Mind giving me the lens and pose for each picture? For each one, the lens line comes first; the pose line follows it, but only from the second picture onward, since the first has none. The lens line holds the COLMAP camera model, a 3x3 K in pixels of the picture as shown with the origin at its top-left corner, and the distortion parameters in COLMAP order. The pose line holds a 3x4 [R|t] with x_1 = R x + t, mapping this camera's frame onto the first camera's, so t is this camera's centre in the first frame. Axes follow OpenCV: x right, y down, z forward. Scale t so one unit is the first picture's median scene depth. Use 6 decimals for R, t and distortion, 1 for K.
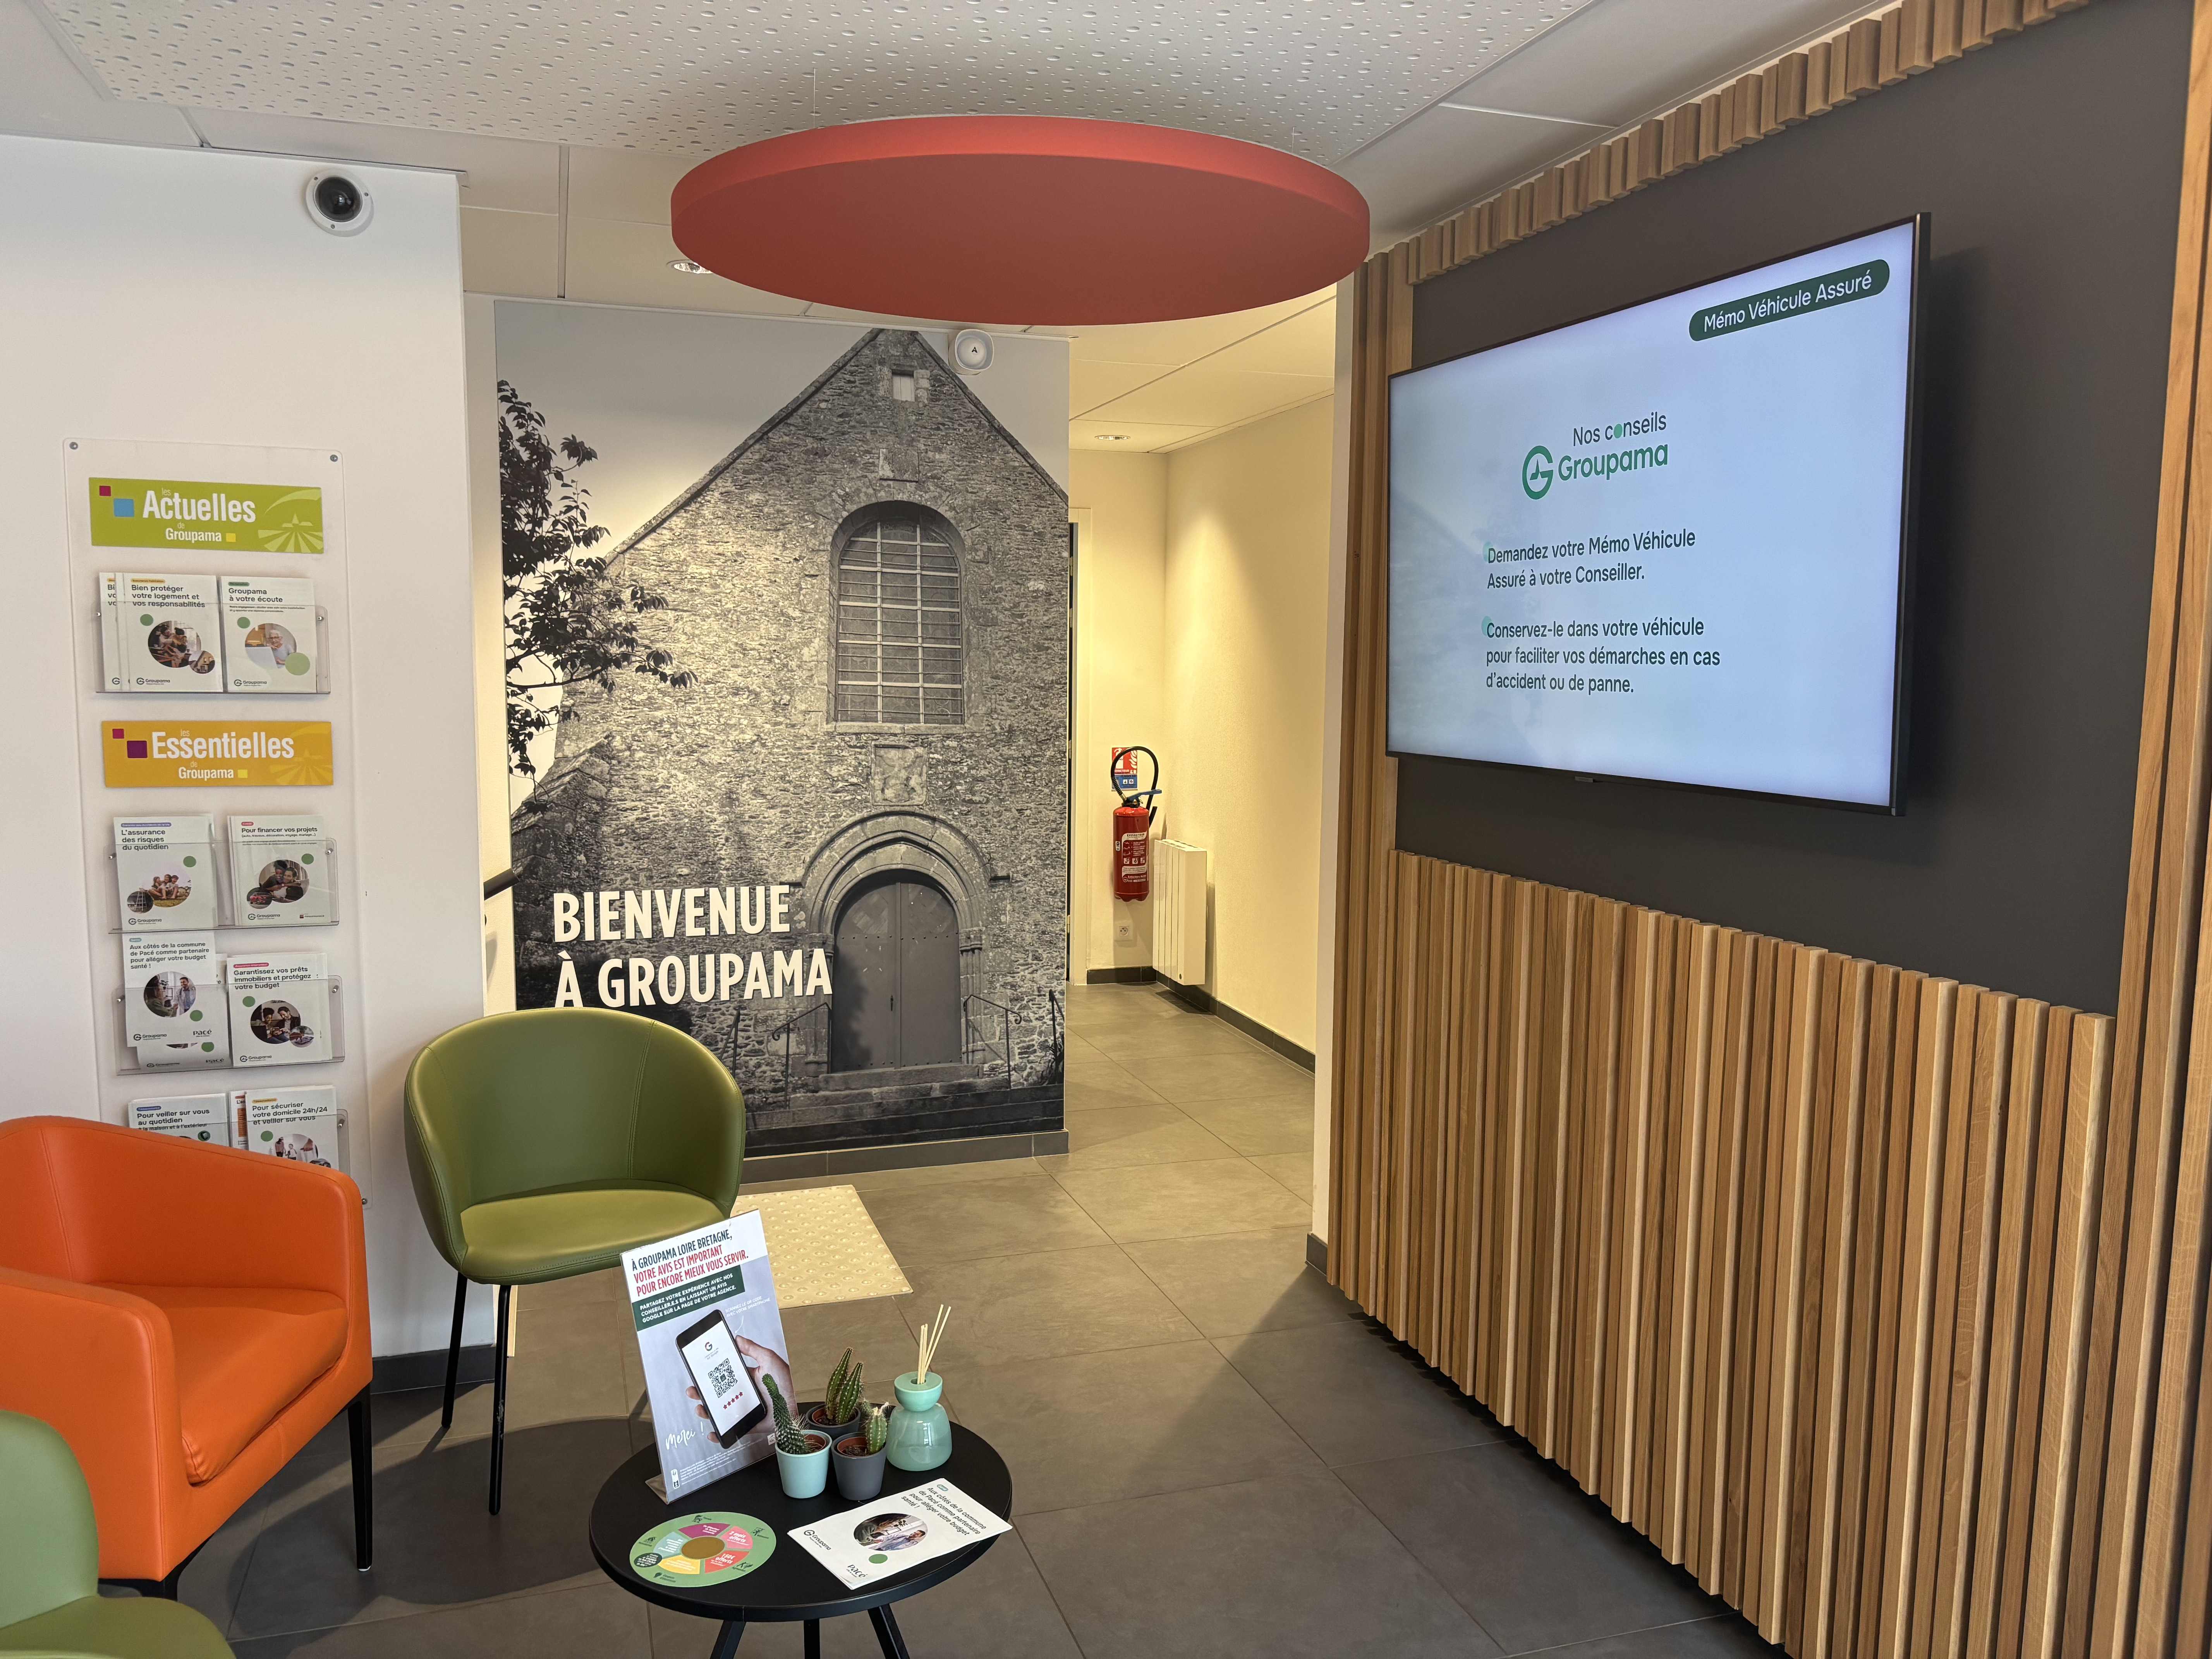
lens RADIAL K [[1669.1, 0, 1178.0], [0, 1669.1, 864.2], [0, 0, 1]] dist [0.049541, -0.061127]
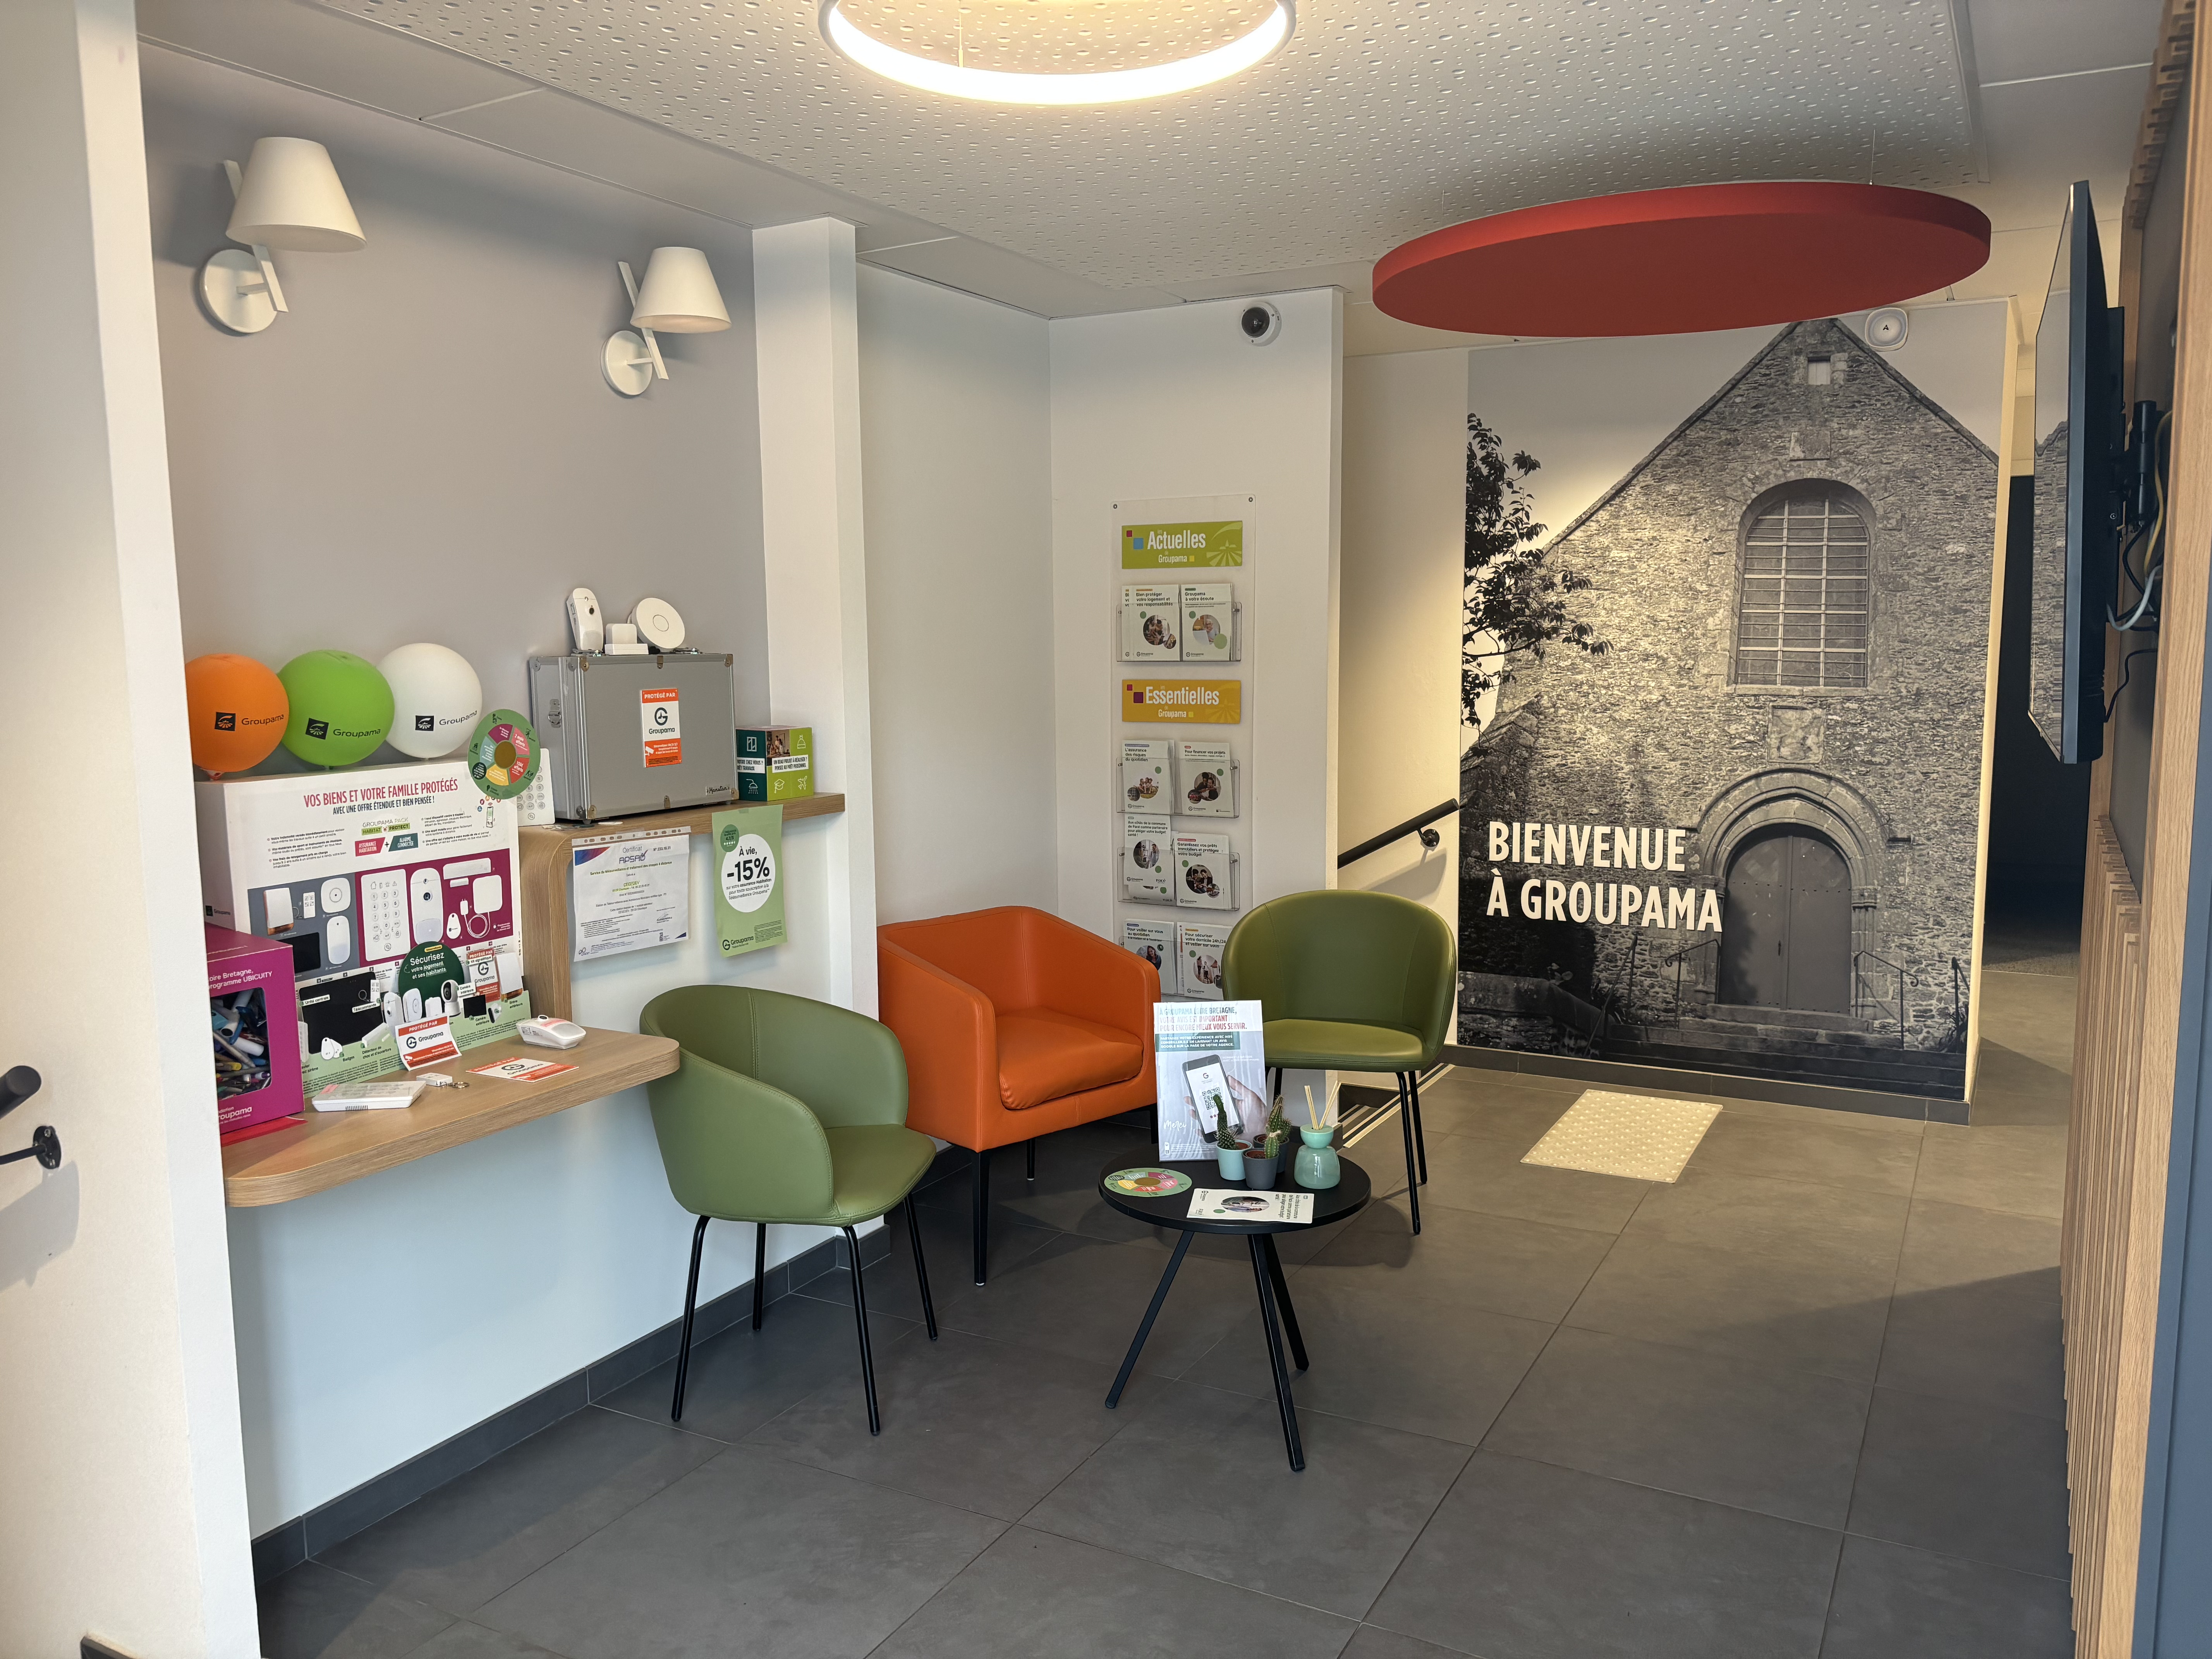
lens RADIAL K [[1669.1, 0, 1099.6], [0, 1669.1, 842.8], [0, 0, 1]] dist [0.049541, -0.061127]
pose [[0.686241, 0.075715, -0.723423, 0.327064], [-0.072097, 0.996750, 0.035931, 0.009393], [0.723793, 0.027499, 0.689469, -0.064928]]
